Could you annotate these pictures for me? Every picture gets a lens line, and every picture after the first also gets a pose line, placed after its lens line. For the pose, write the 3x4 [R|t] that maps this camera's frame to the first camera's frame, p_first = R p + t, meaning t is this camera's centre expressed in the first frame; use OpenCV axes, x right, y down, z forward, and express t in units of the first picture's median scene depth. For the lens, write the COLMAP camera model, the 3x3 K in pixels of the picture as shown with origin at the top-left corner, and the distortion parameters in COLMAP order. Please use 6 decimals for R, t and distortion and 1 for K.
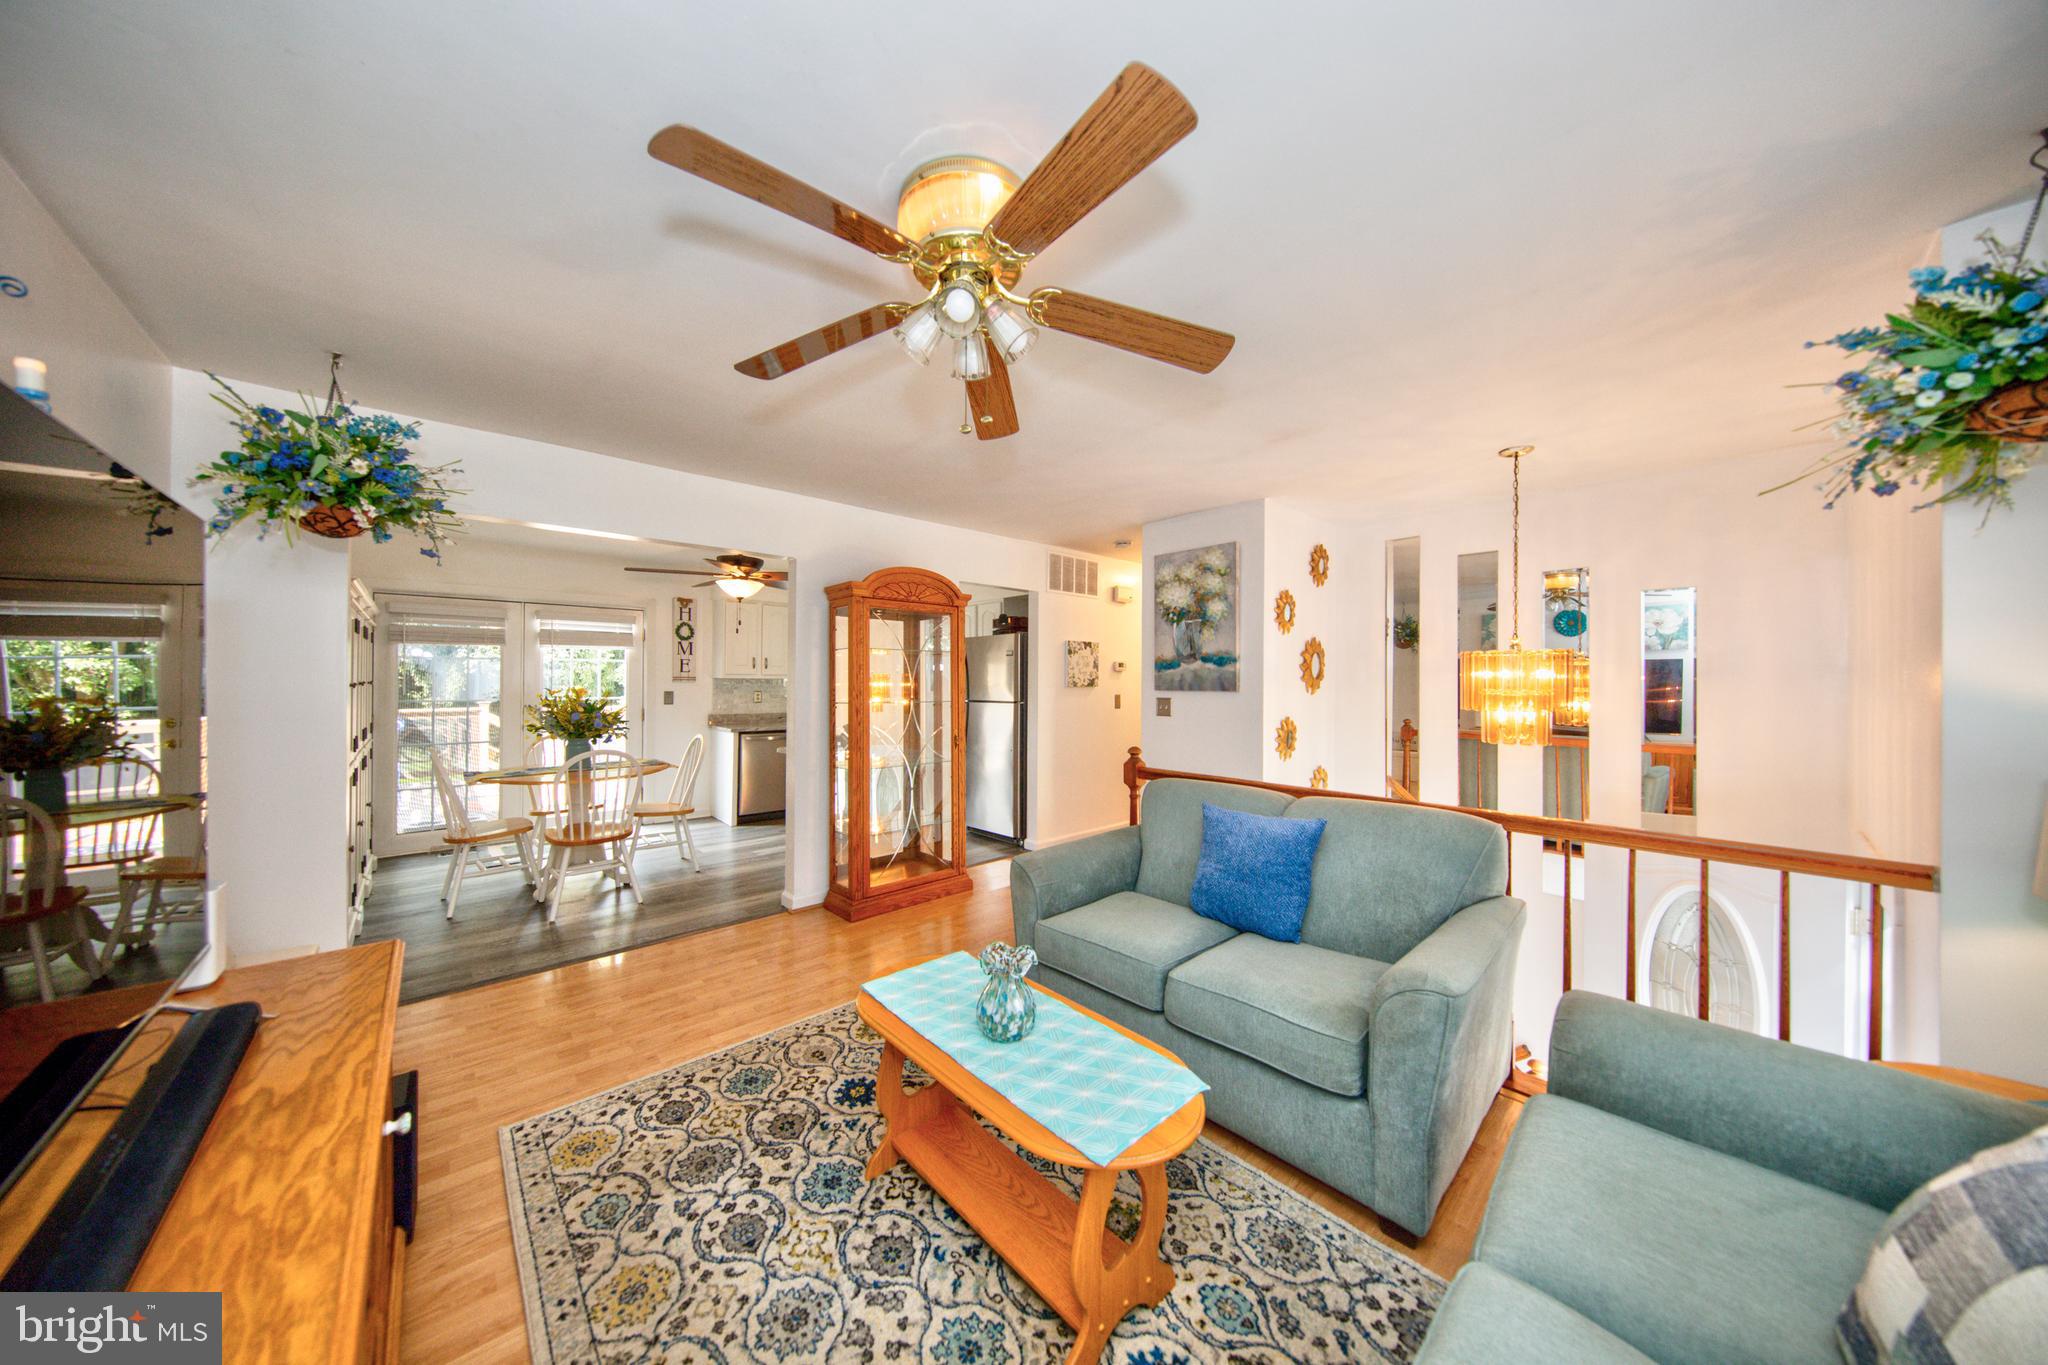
lens RADIAL K [[639.9, 0, 1020.3], [0, 639.9, 677.7], [0, 0, 1]] dist [-0.008397, -0.000359]
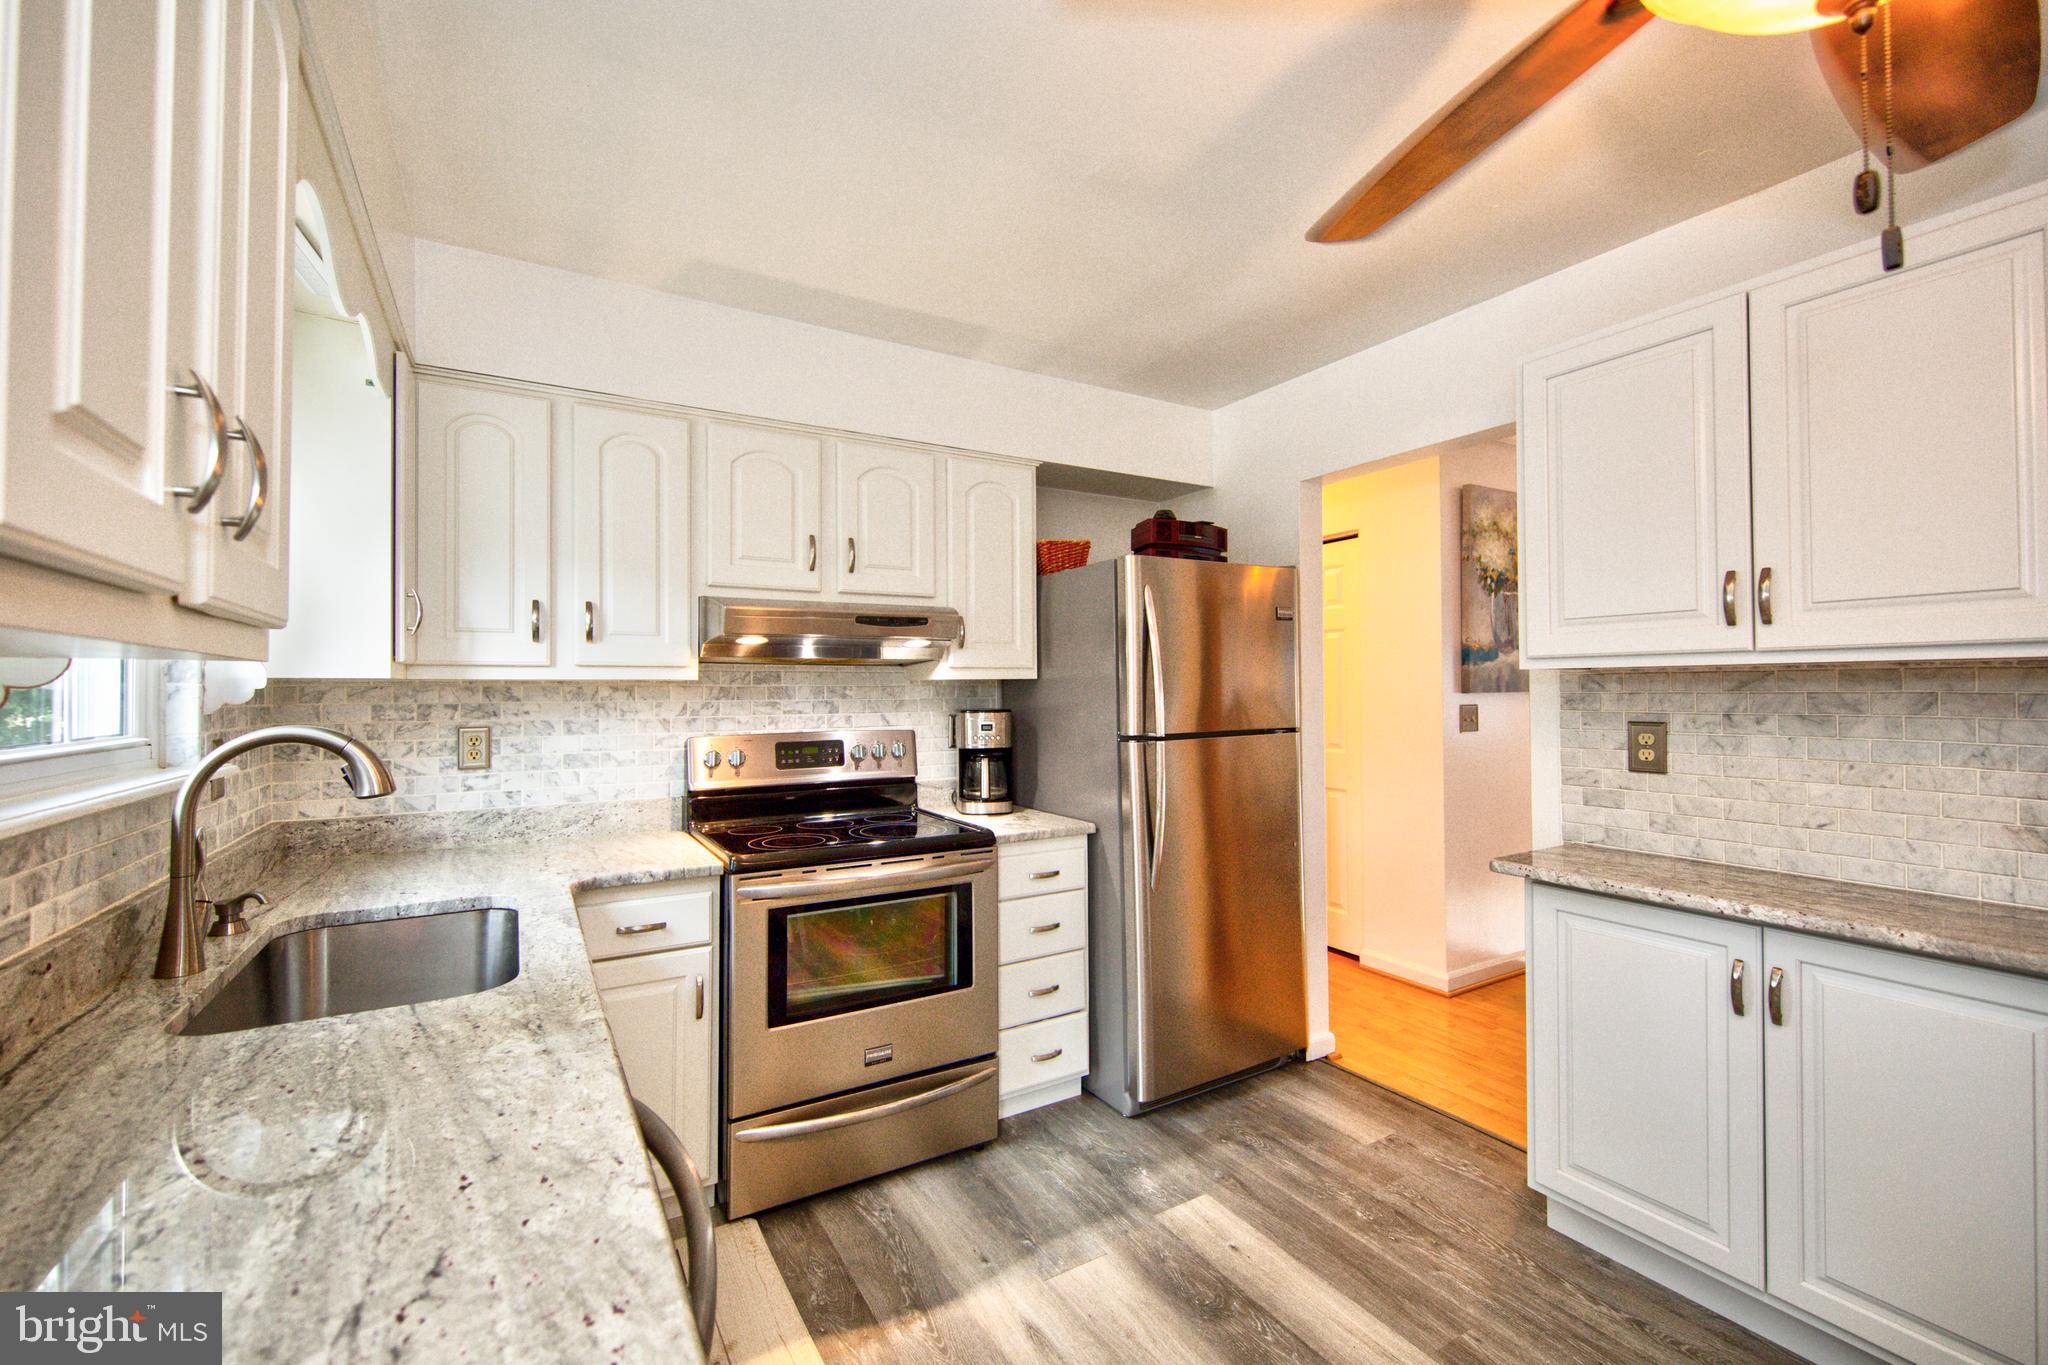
lens RADIAL K [[834.0, 0, 1006.3], [0, 834.0, 678.6], [0, 0, 1]] dist [0.008189, -0.000776]
pose [[0.218320, 0.007934, 0.975845, -0.778966], [0.007059, 0.999928, -0.009709, 0.010844], [-0.975852, 0.009008, 0.218248, 1.392871]]
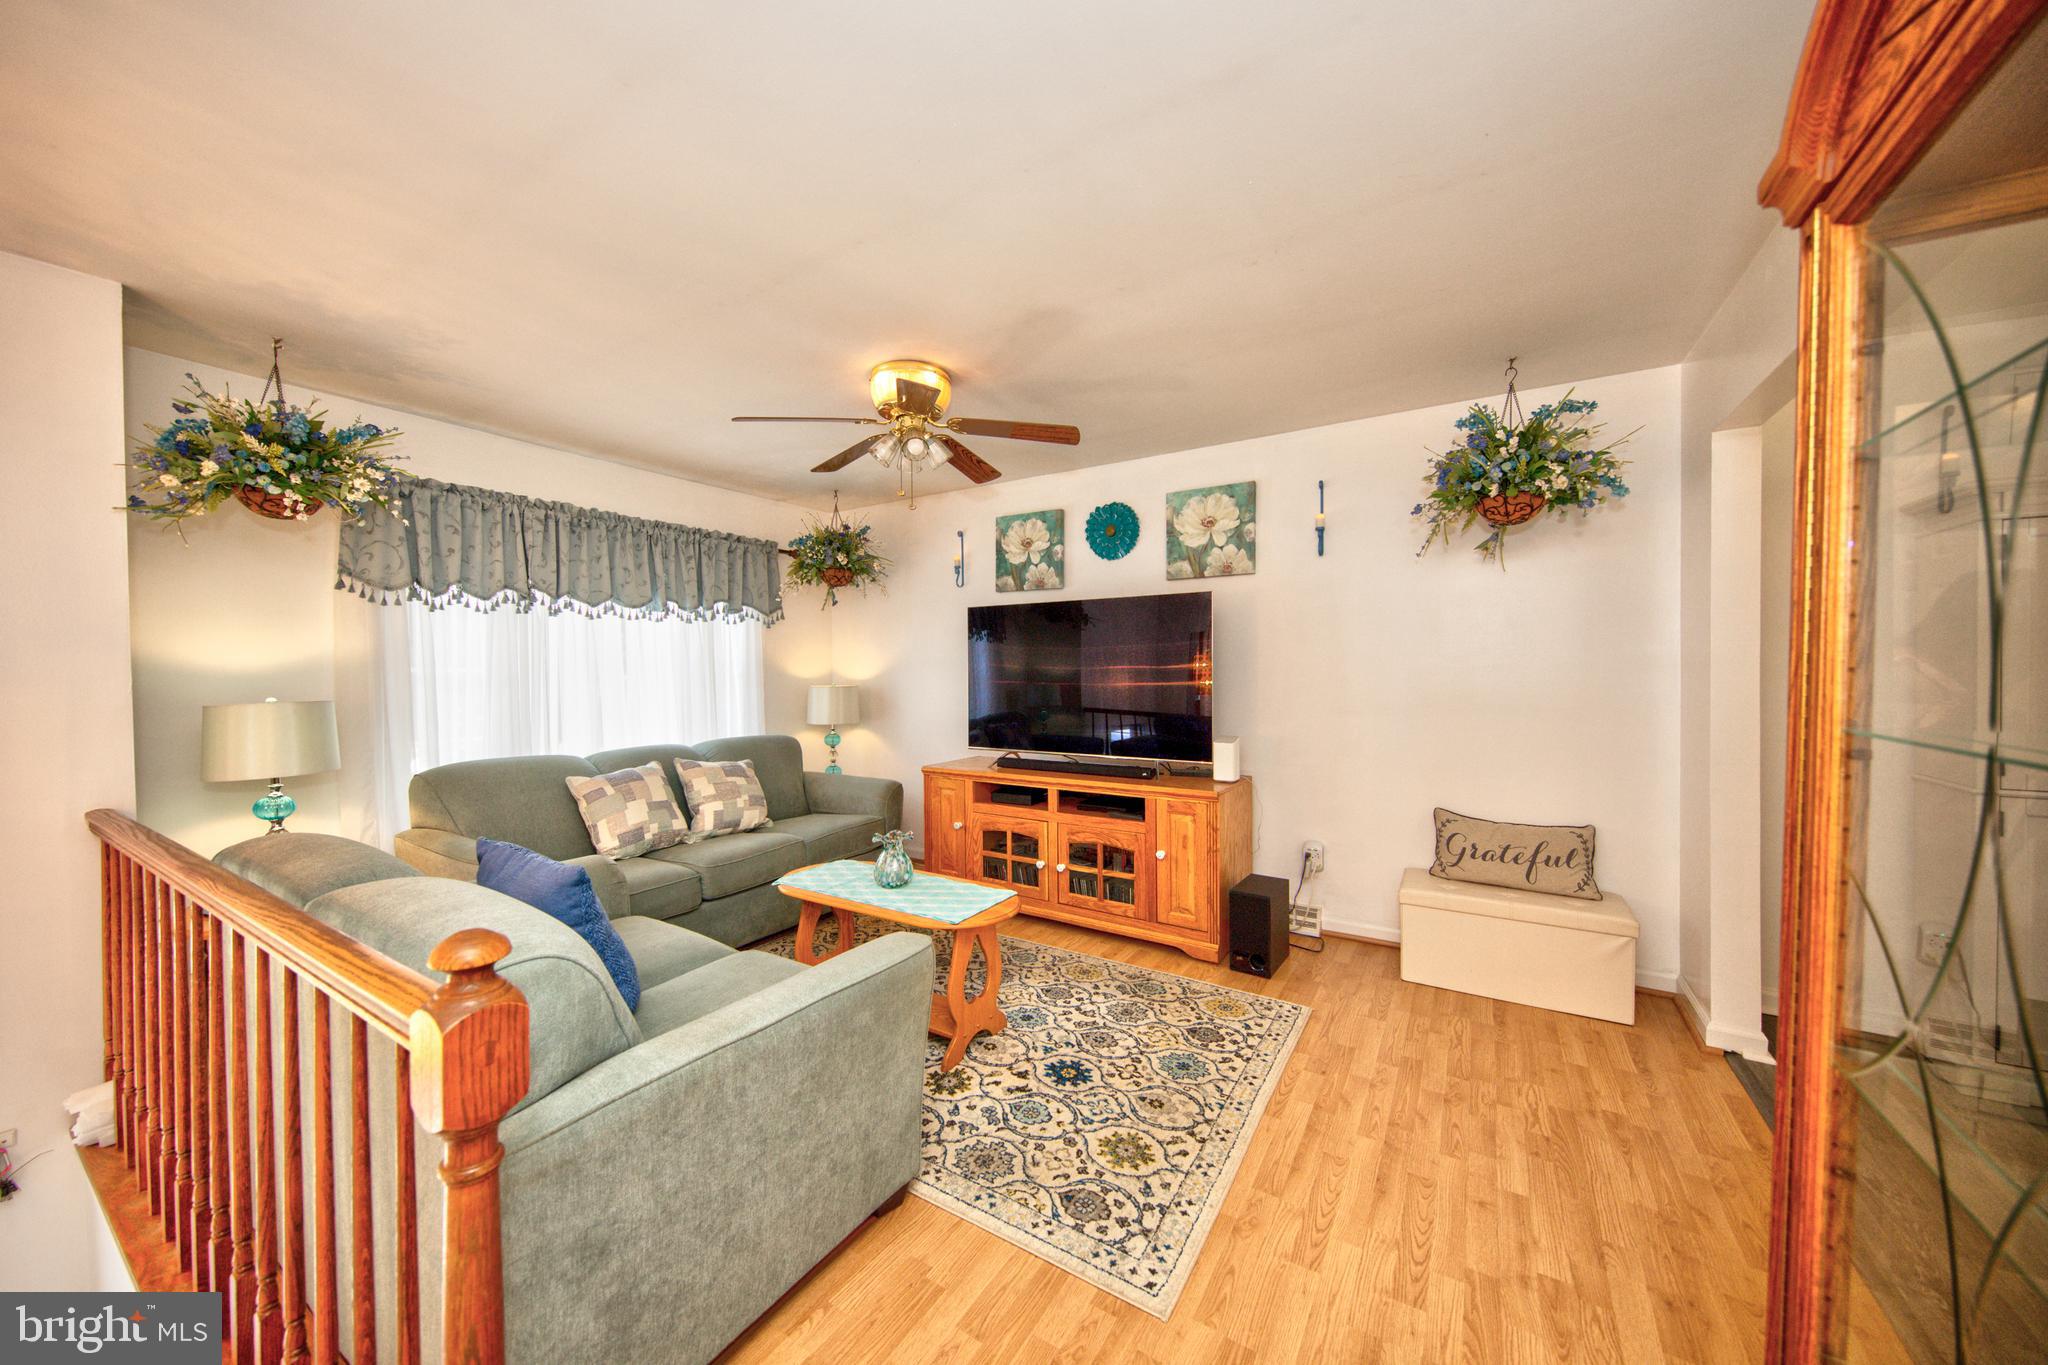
lens RADIAL K [[734.2, 0, 1023.8], [0, 734.2, 675.4], [0, 0, 1]] dist [0.006478, -0.000436]
pose [[-0.963832, 0.005156, -0.266459, 0.055073], [0.003533, 0.999972, 0.006570, 0.018600], [0.266486, 0.005391, -0.963824, 1.071132]]
